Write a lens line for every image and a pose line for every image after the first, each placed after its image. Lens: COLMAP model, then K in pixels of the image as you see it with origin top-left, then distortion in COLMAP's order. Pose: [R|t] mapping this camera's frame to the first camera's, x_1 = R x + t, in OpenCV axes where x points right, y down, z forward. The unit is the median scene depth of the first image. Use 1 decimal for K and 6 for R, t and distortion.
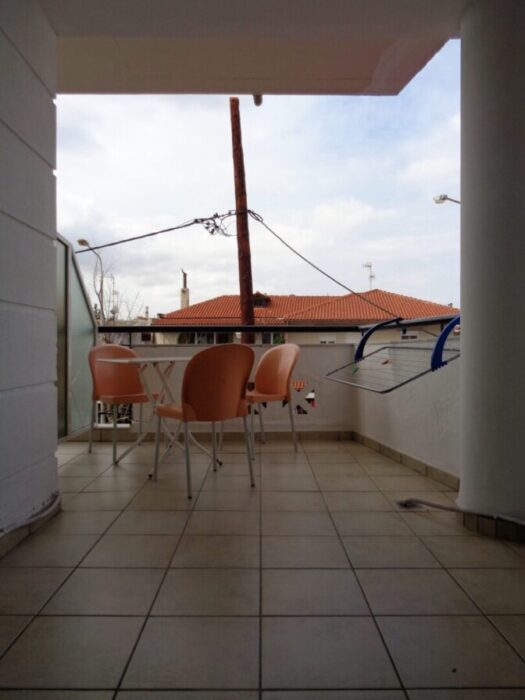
lens RADIAL K [[522.8, 0, 262.5], [0, 522.8, 350.0], [0, 0, 1]] dist [0.011386, -0.003337]
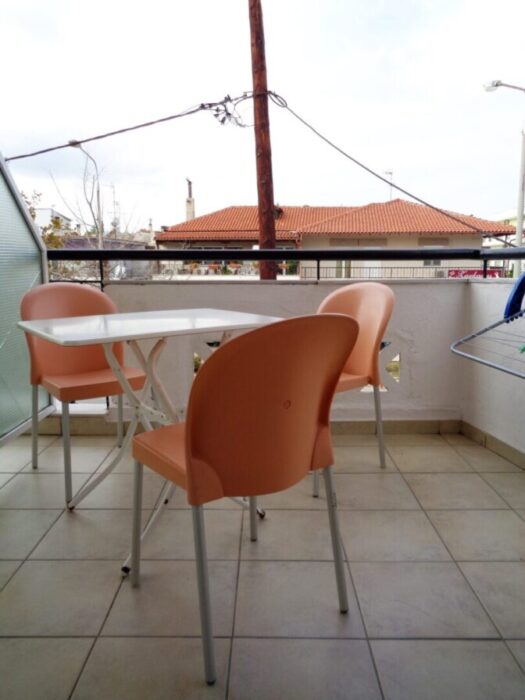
lens RADIAL K [[522.8, 0, 262.5], [0, 522.8, 350.0], [0, 0, 1]] dist [0.011386, -0.003337]
pose [[0.999894, 0.003850, -0.014059, -0.023683], [-0.001518, 0.986739, 0.162308, -0.012258], [0.014498, -0.162269, 0.986640, 0.161382]]
